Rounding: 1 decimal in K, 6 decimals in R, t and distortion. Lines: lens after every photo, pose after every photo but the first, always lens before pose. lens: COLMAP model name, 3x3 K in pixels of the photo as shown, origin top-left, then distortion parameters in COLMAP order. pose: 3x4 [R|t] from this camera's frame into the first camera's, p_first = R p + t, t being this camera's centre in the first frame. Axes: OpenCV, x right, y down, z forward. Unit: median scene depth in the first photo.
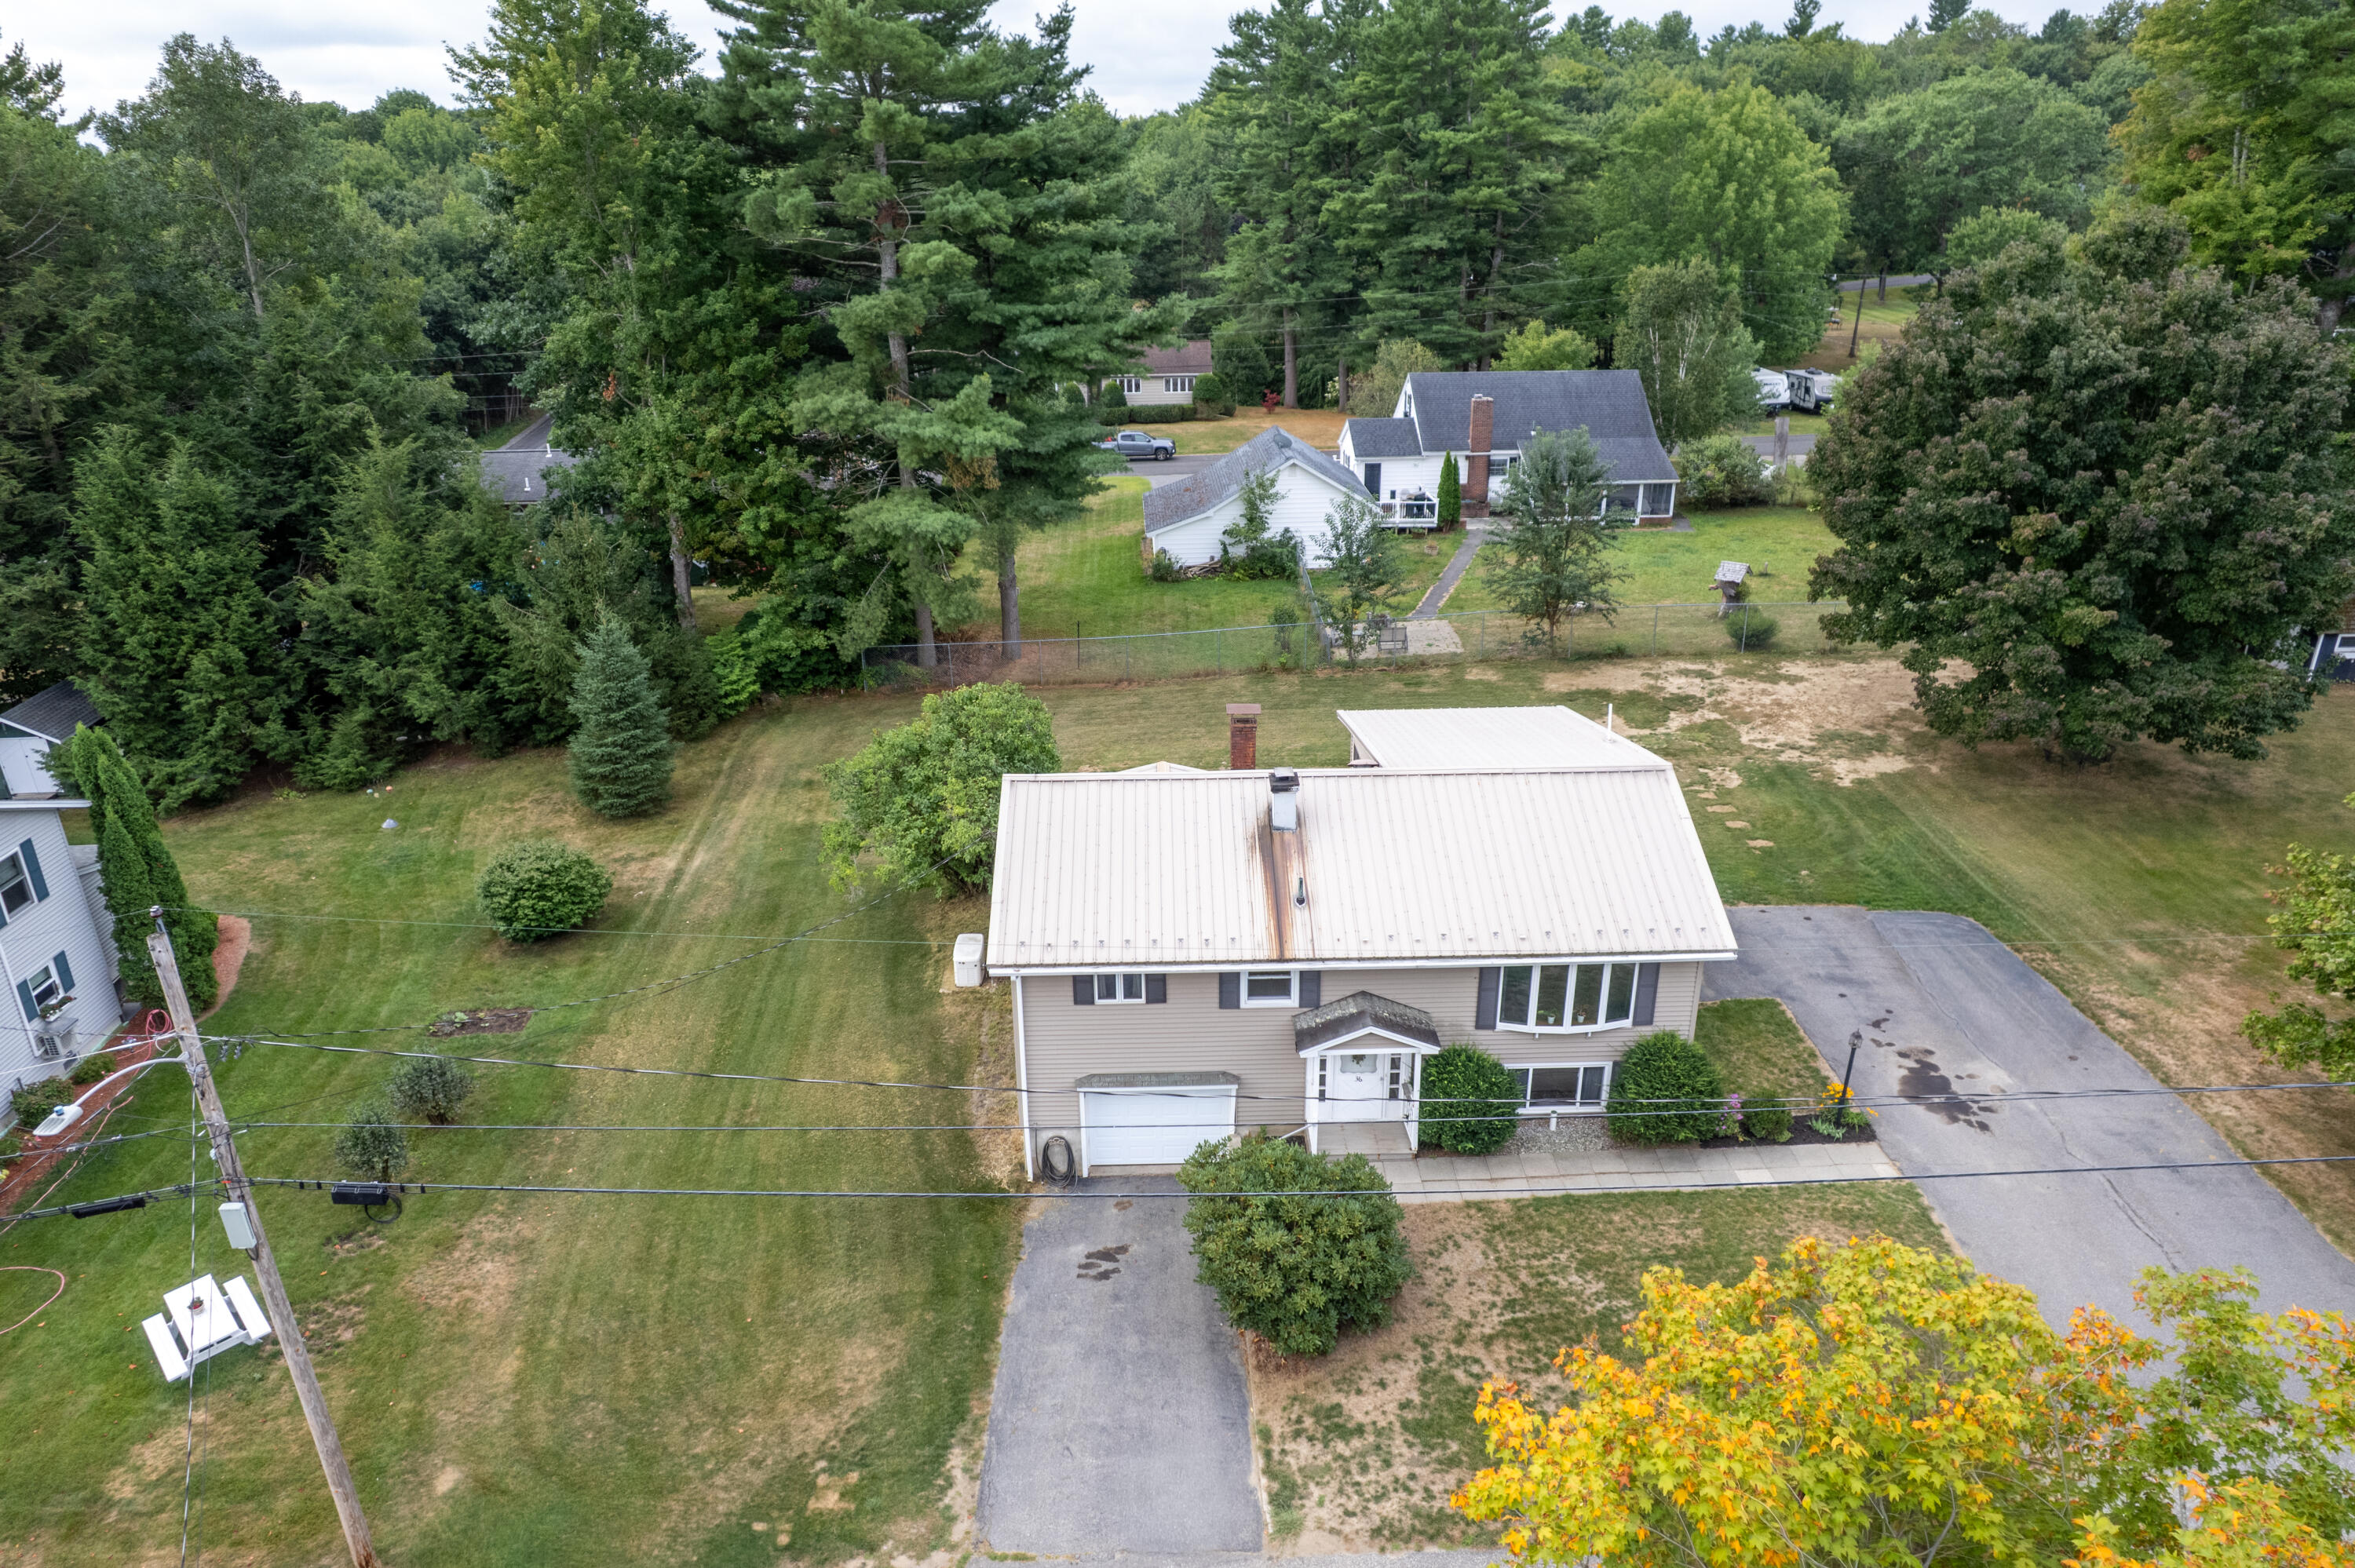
lens RADIAL K [[1574.8, 0, 1178.0], [0, 1574.8, 753.6], [0, 0, 1]] dist [-0.073289, 0.065675]
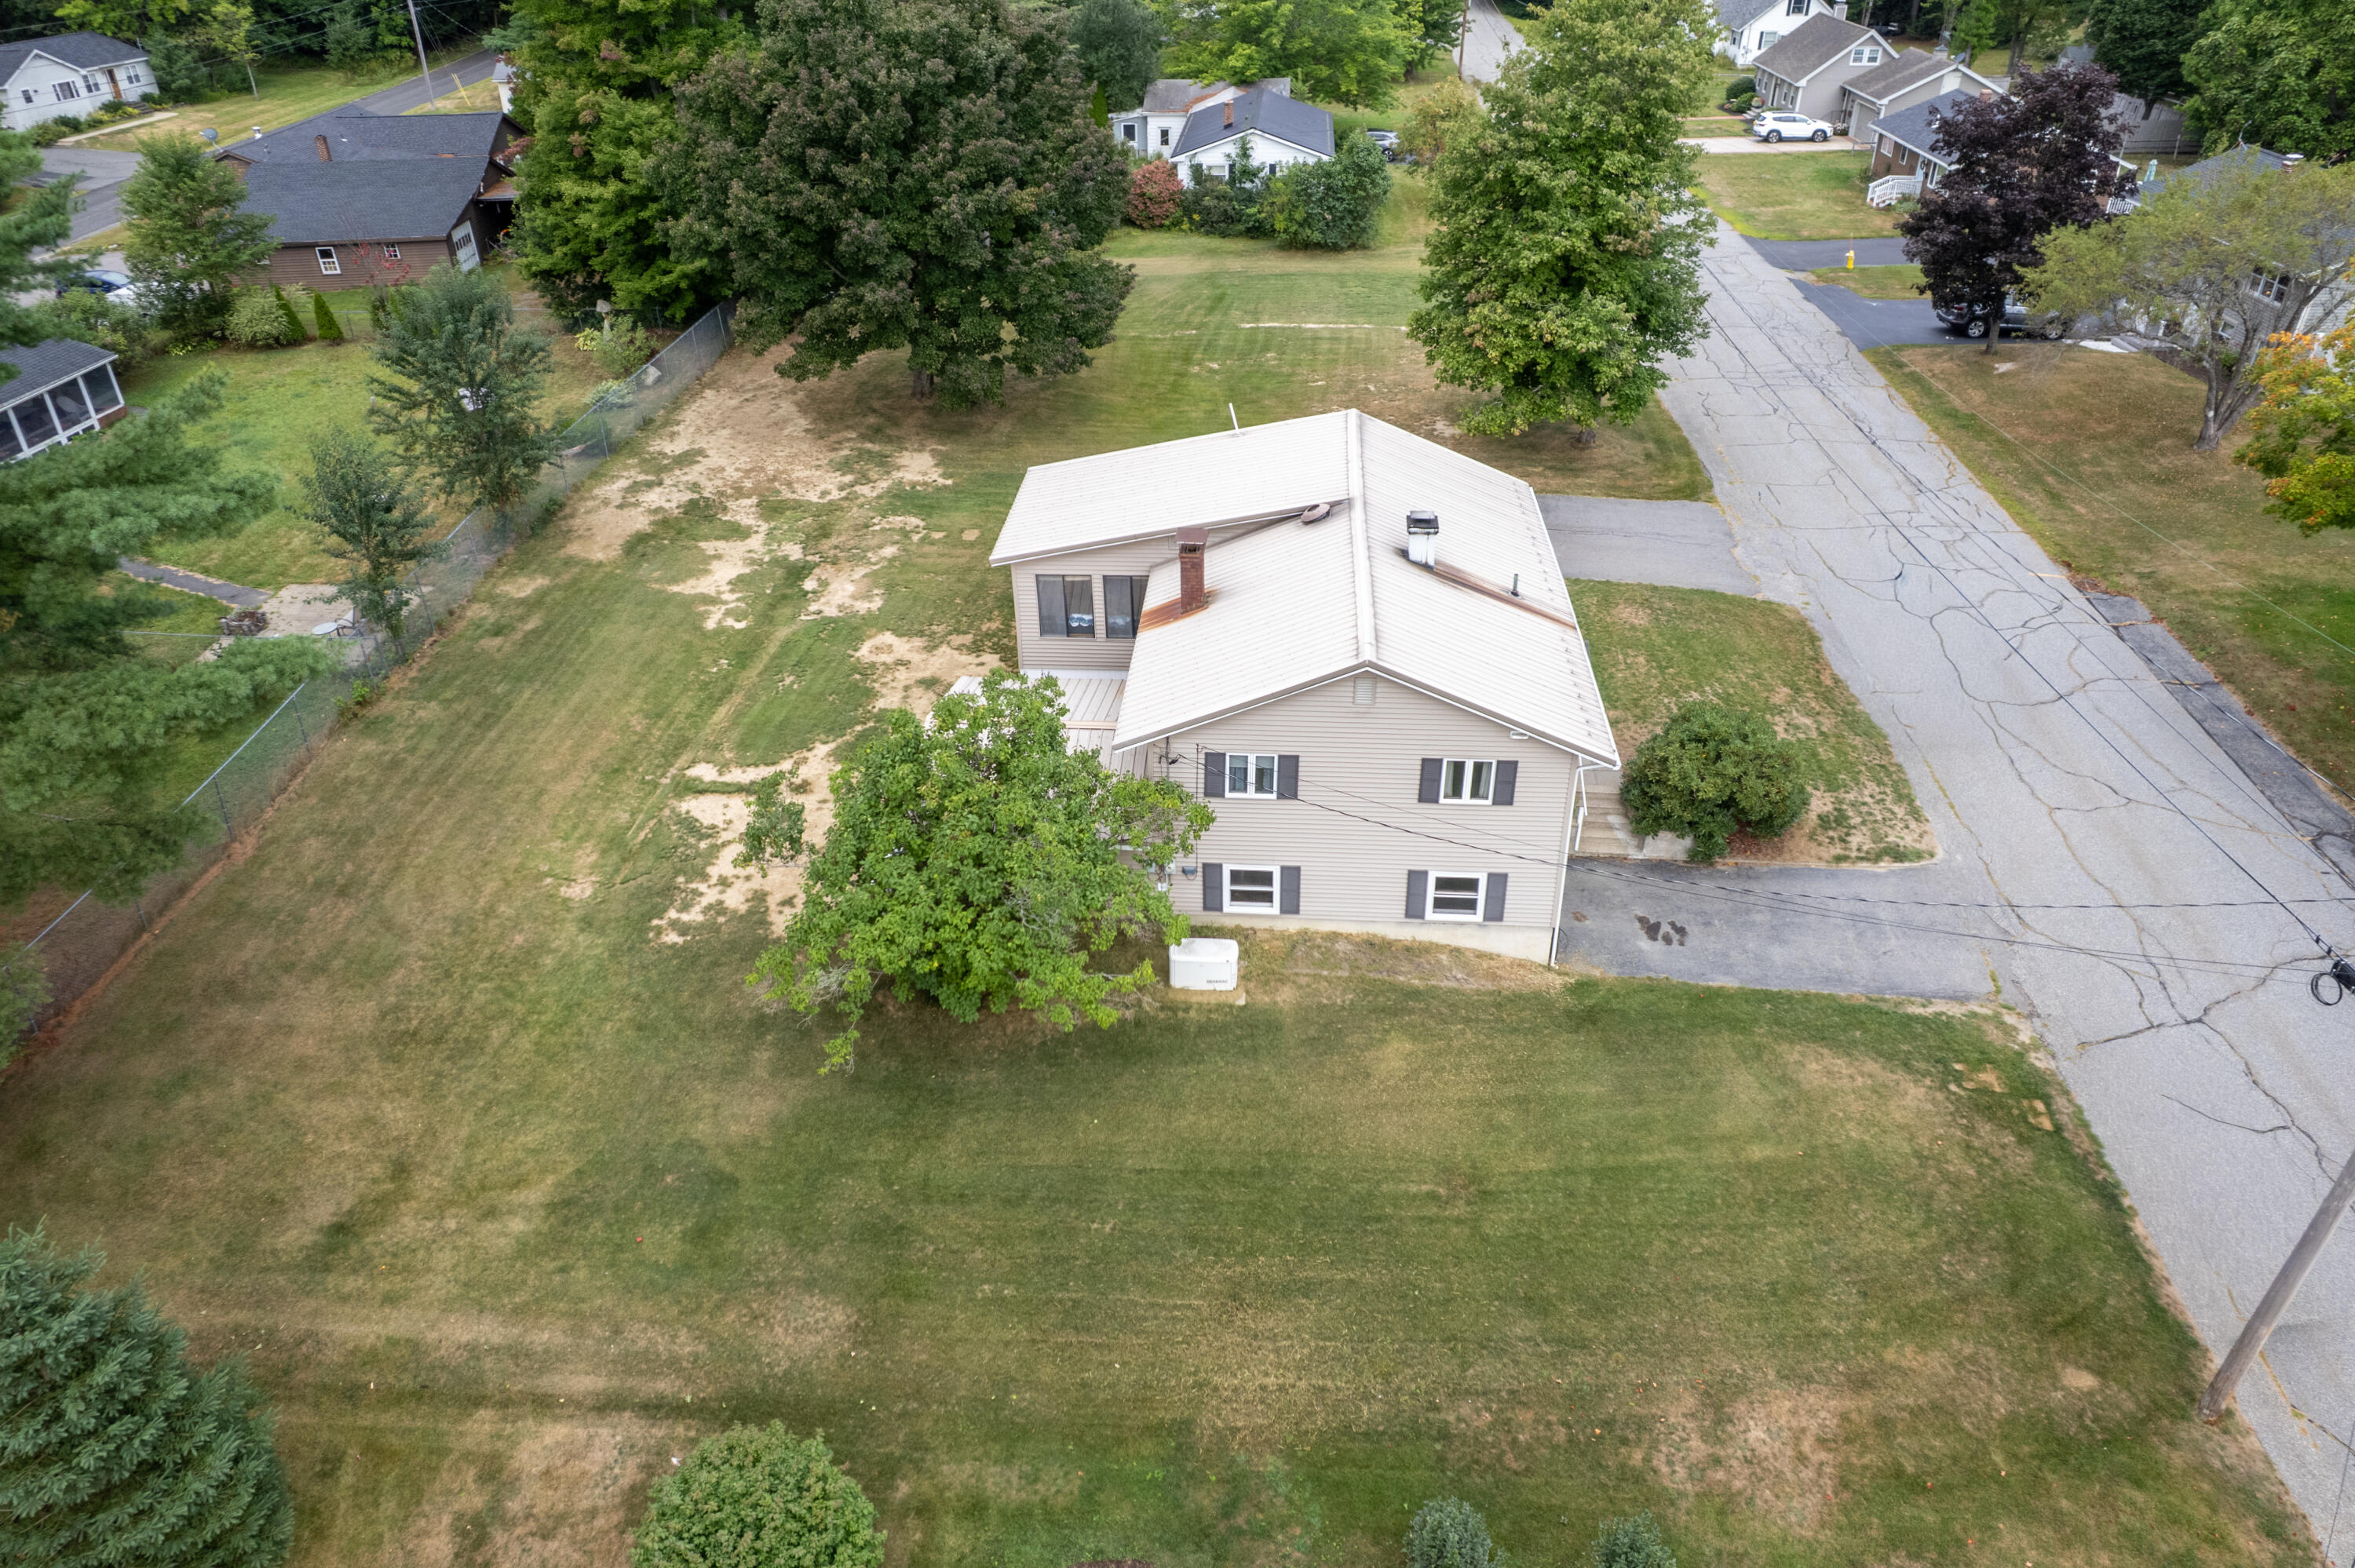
lens RADIAL K [[1574.8, 0, 1178.0], [0, 1574.8, 753.6], [0, 0, 1]] dist [-0.073289, 0.065675]
pose [[0.097865, -0.501100, 0.859838, -0.938818], [0.372091, 0.819748, 0.435386, -0.379181], [-0.923023, 0.277329, 0.266679, 0.939791]]
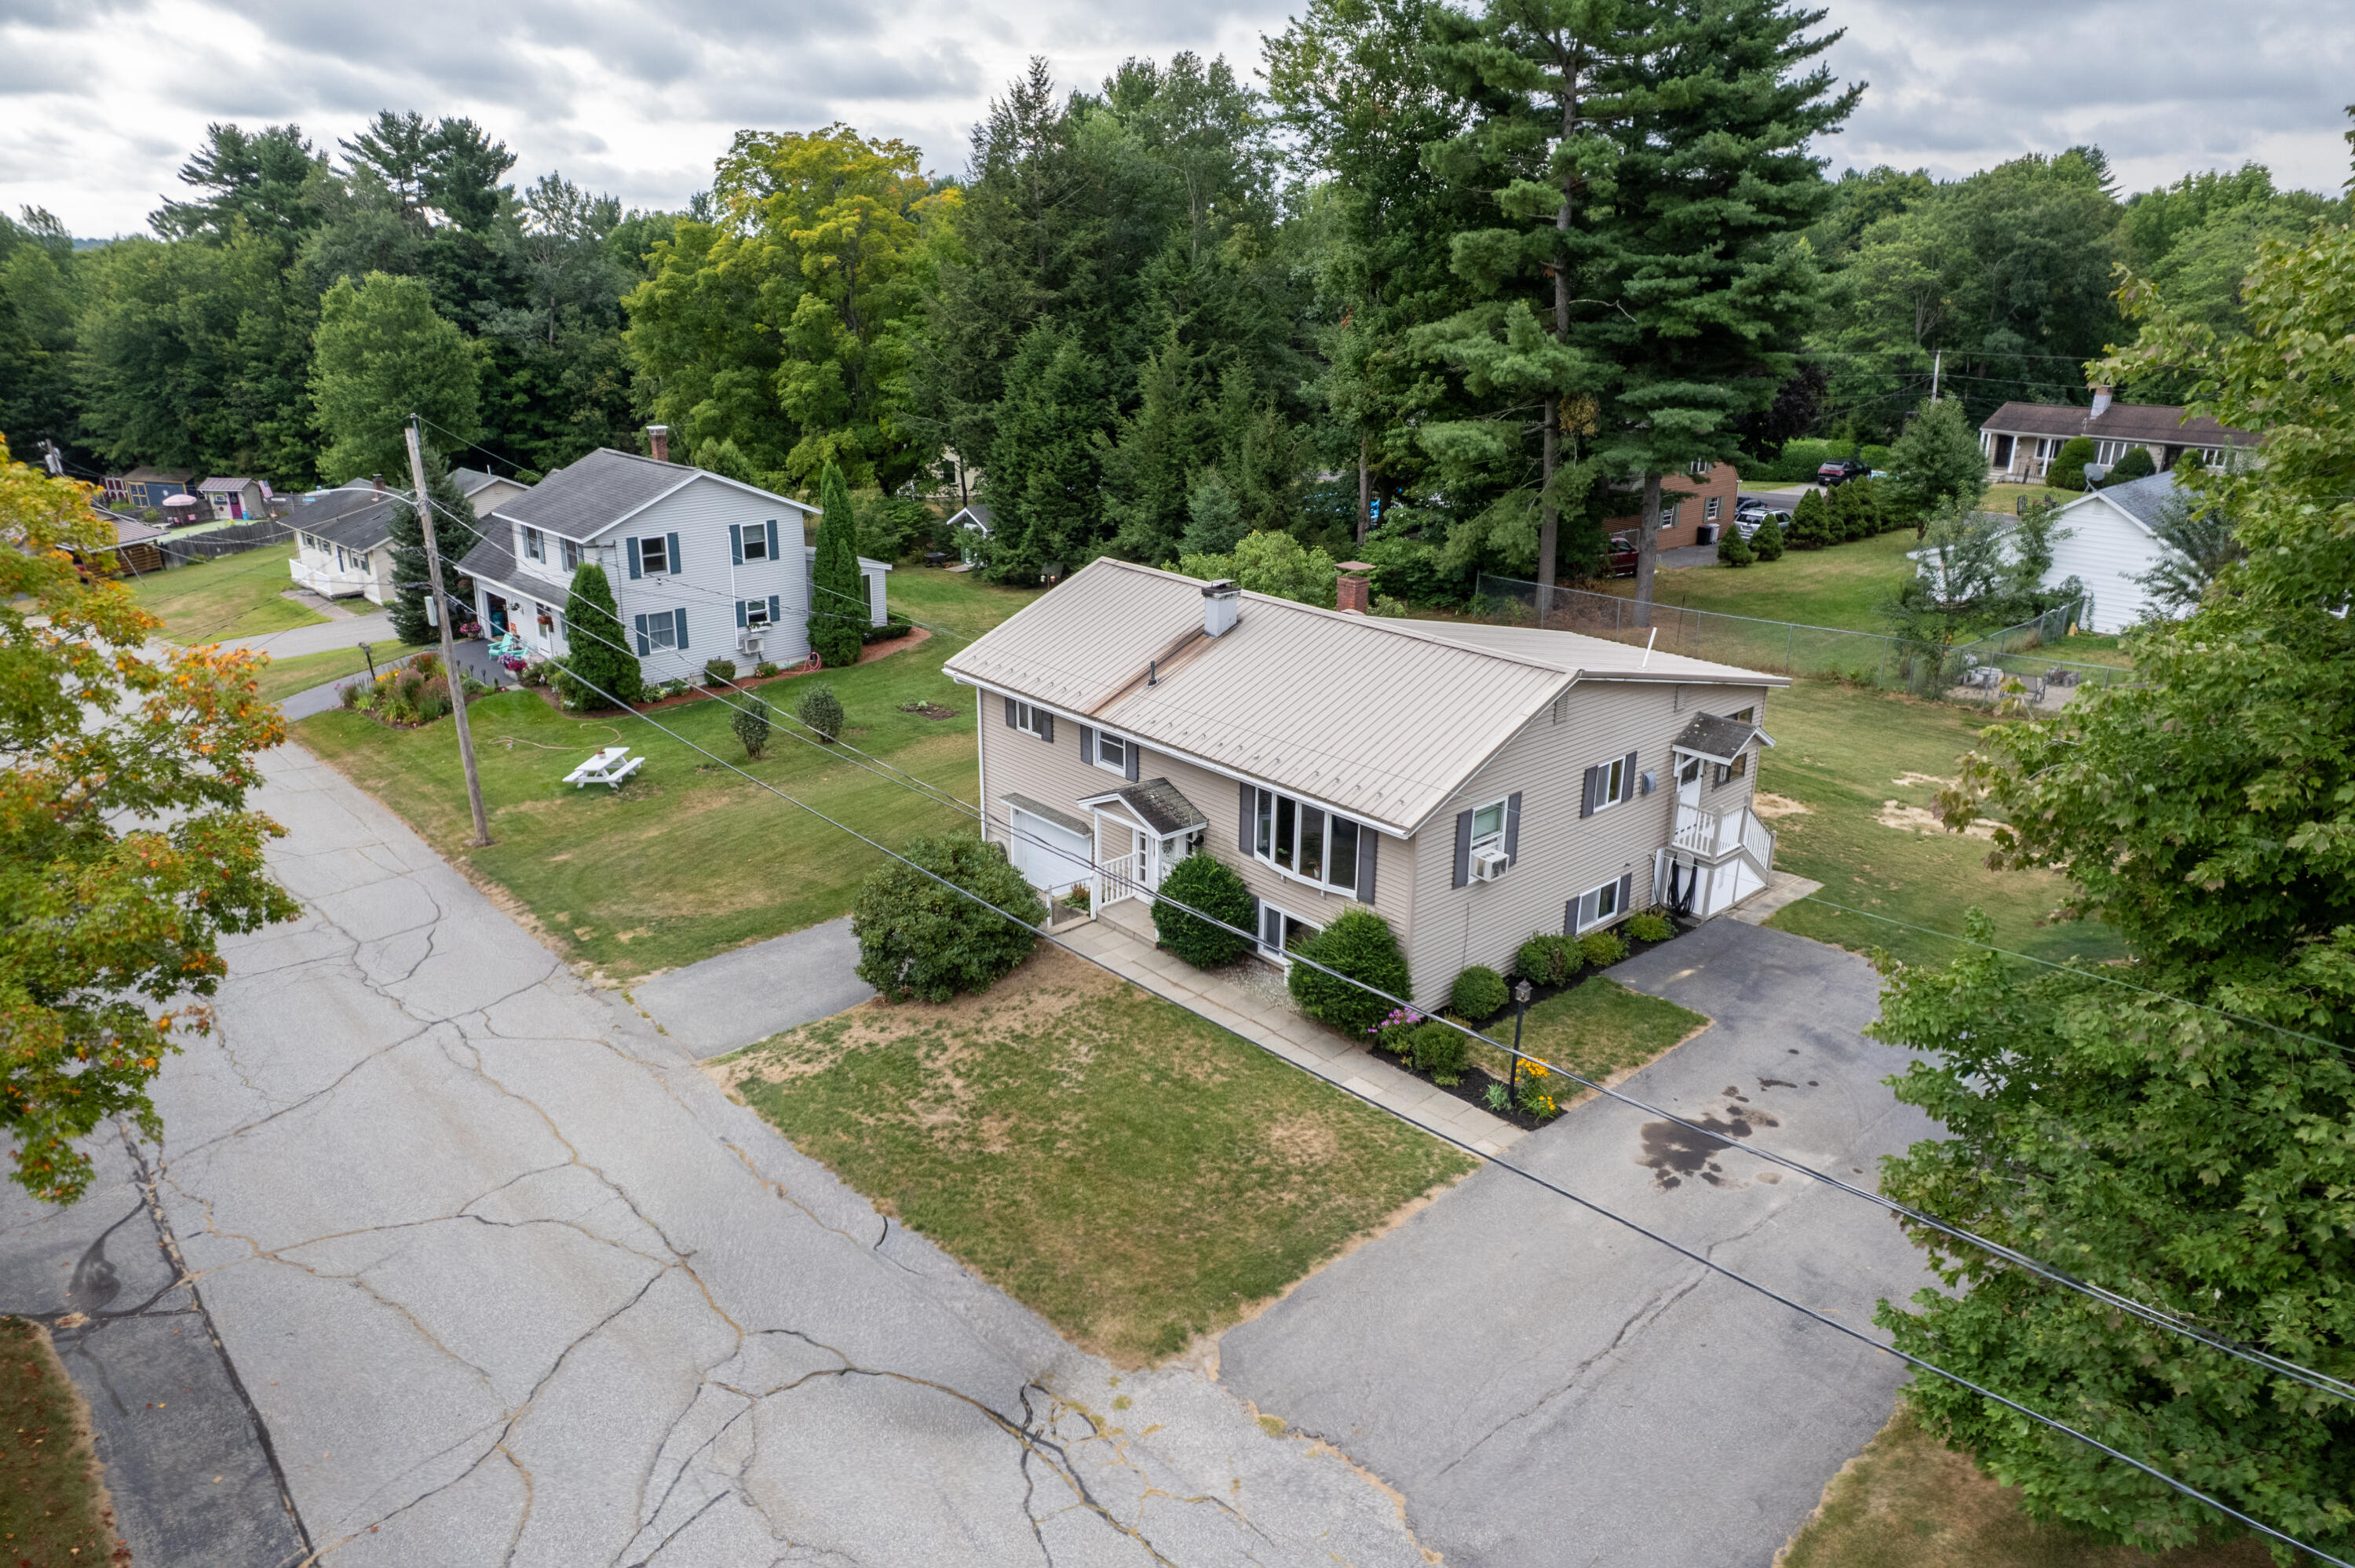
lens RADIAL K [[1524.6, 0, 1196.3], [0, 1524.6, 734.7], [0, 0, 1]] dist [-0.039152, 0.002493]
pose [[0.649949, 0.241711, -0.720515, 0.853109], [-0.285963, 0.956180, 0.062814, 0.051409], [0.704125, 0.165215, 0.690588, 0.293806]]
